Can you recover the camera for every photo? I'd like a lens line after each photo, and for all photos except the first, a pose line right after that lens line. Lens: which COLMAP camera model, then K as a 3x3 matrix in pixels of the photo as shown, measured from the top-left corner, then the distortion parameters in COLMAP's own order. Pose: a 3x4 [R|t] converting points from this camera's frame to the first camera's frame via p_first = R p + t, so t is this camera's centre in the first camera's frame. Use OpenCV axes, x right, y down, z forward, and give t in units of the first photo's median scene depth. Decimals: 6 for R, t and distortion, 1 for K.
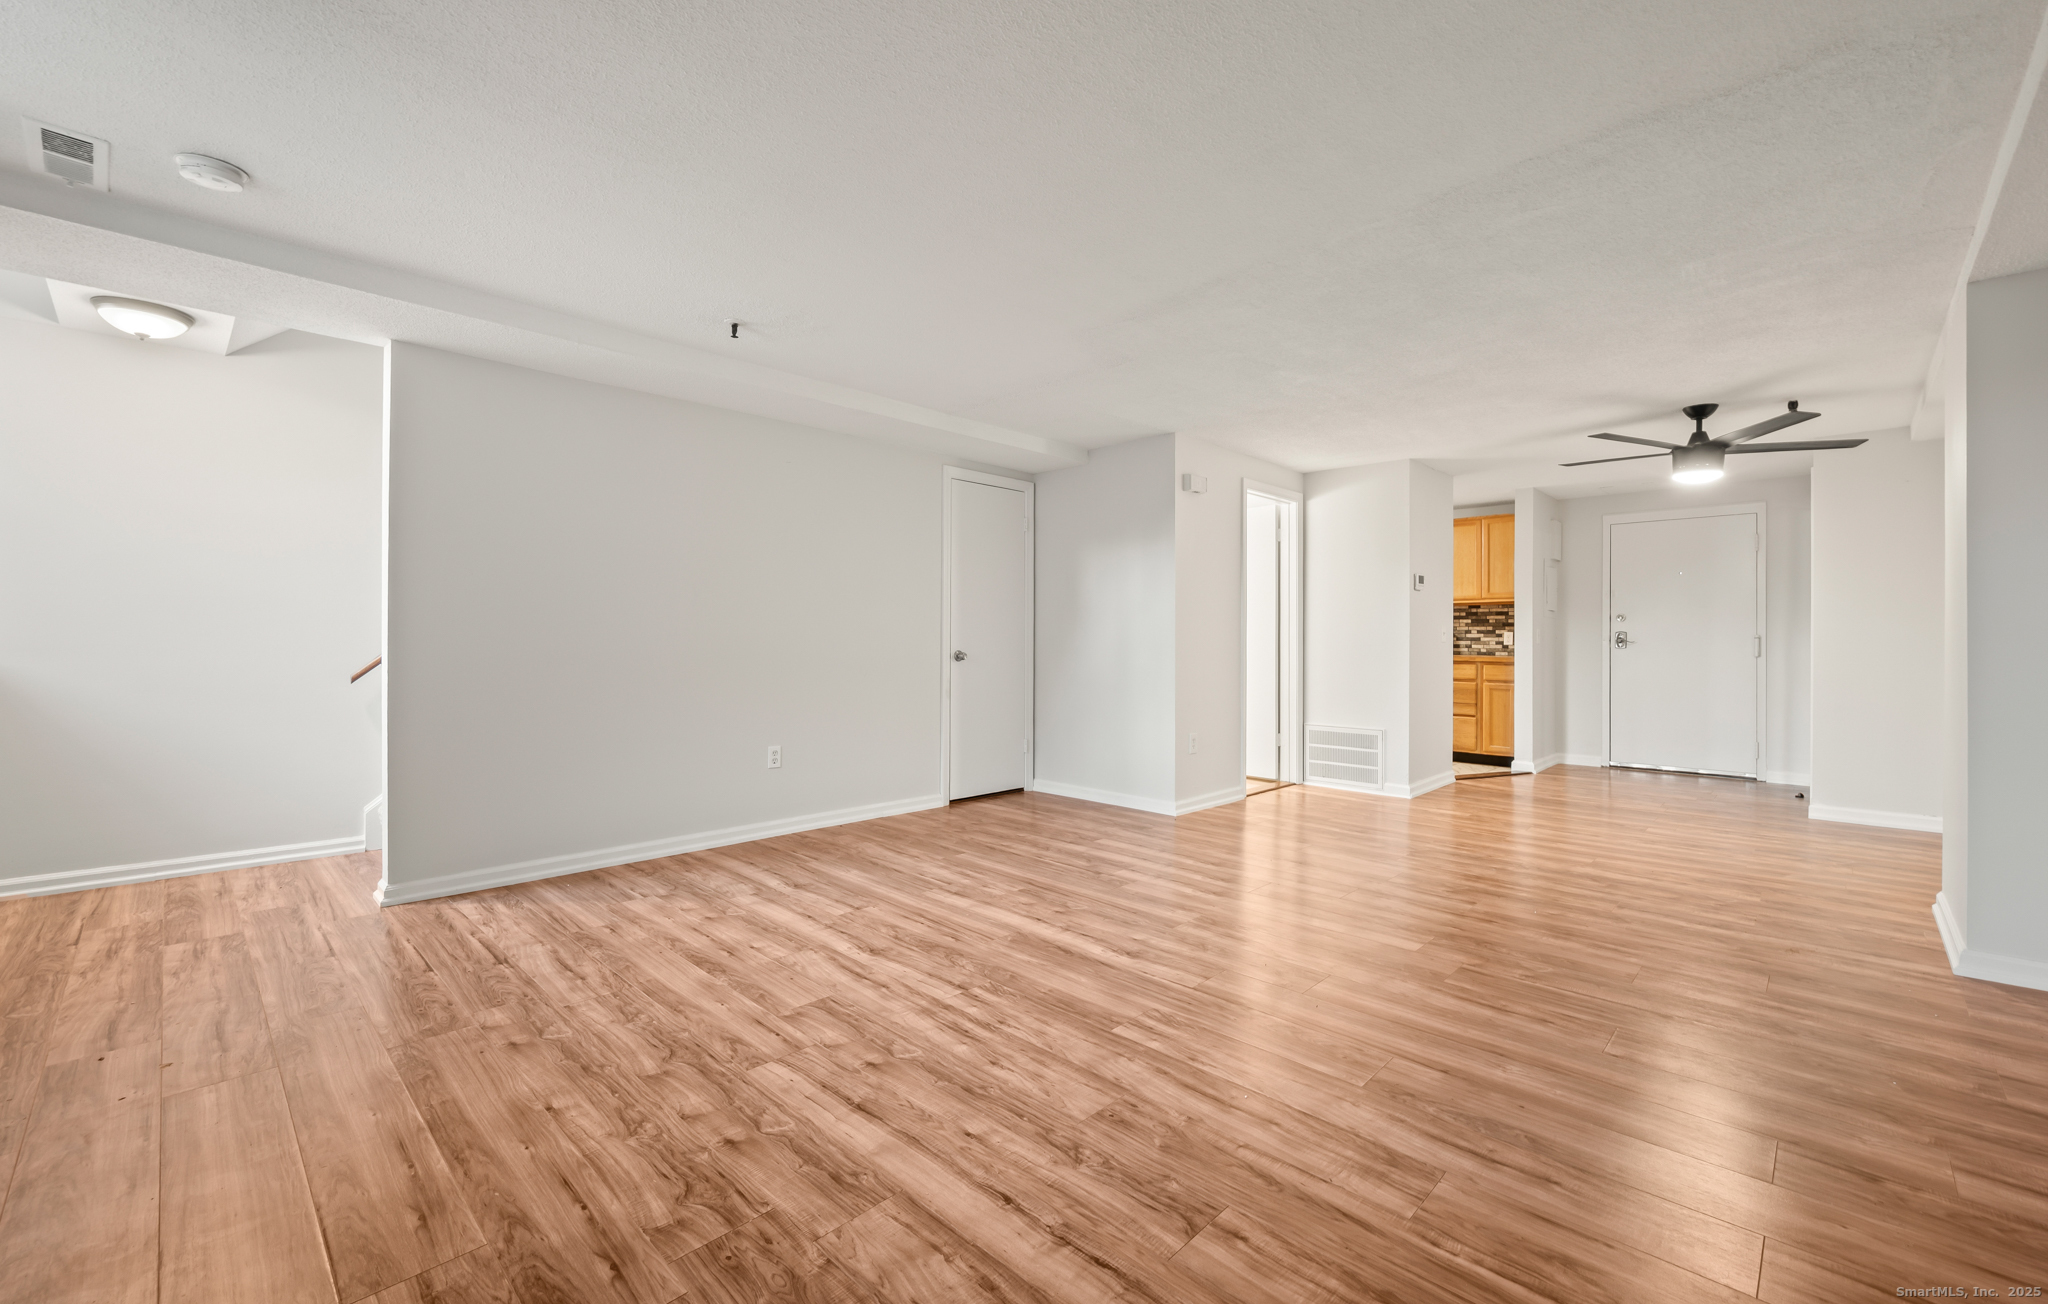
lens RADIAL K [[842.1, 0, 1028.5], [0, 842.1, 629.6], [0, 0, 1]] dist [-0.001091, -0.000087]
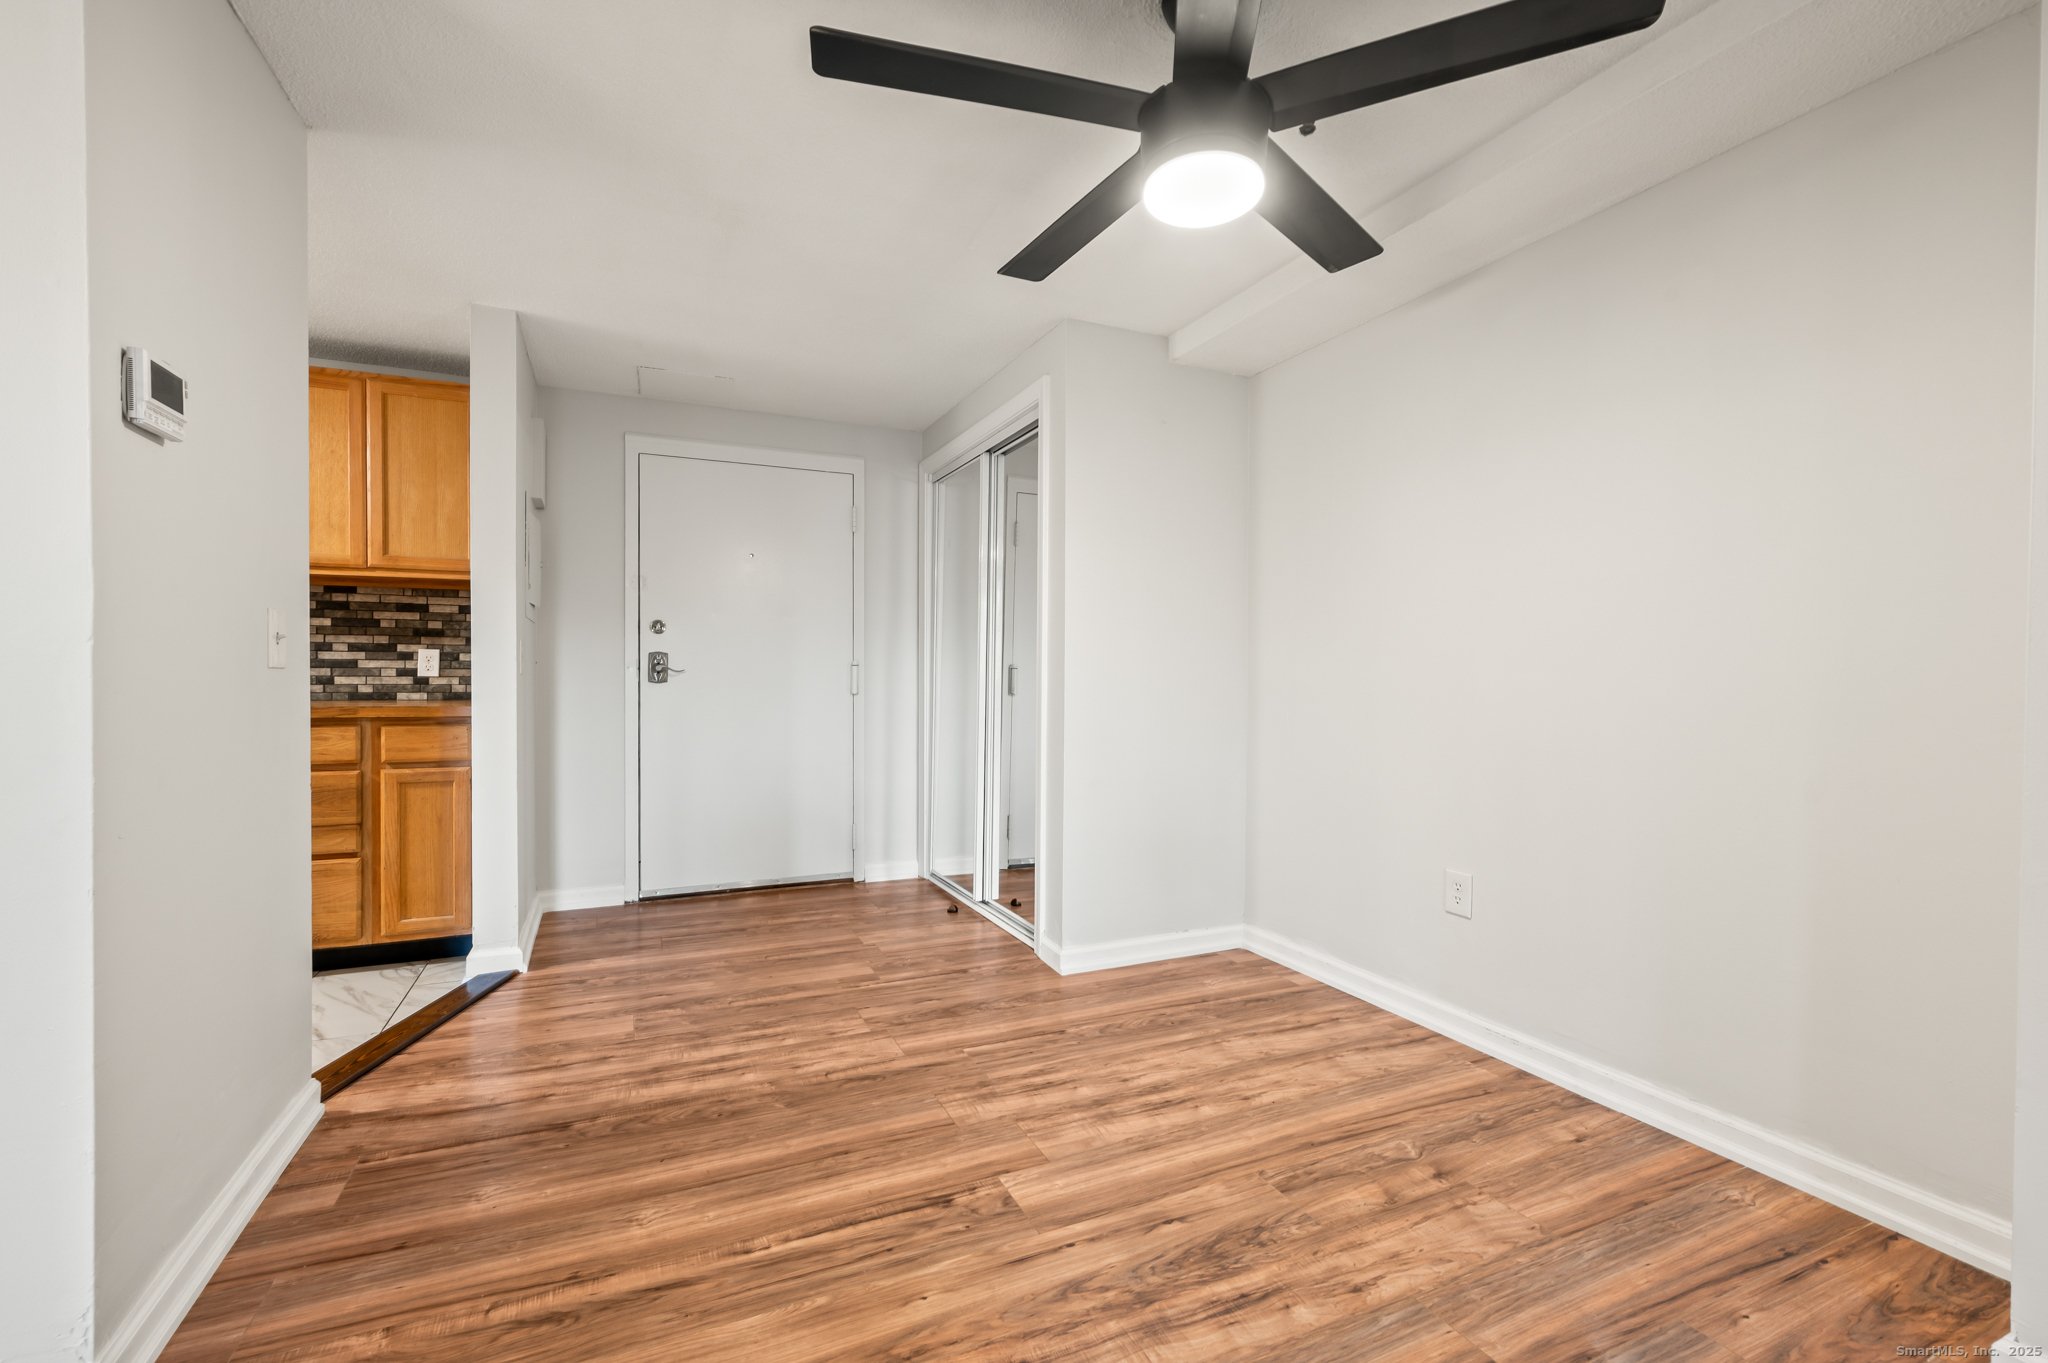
lens RADIAL K [[832.6, 0, 1028.9], [0, 832.6, 688.1], [0, 0, 1]] dist [0.001476, -0.000047]
pose [[0.328827, -0.019213, 0.944195, 0.259566], [-0.017851, 0.999488, 0.026555, 0.006652], [-0.944221, -0.025587, 0.328316, 0.565703]]
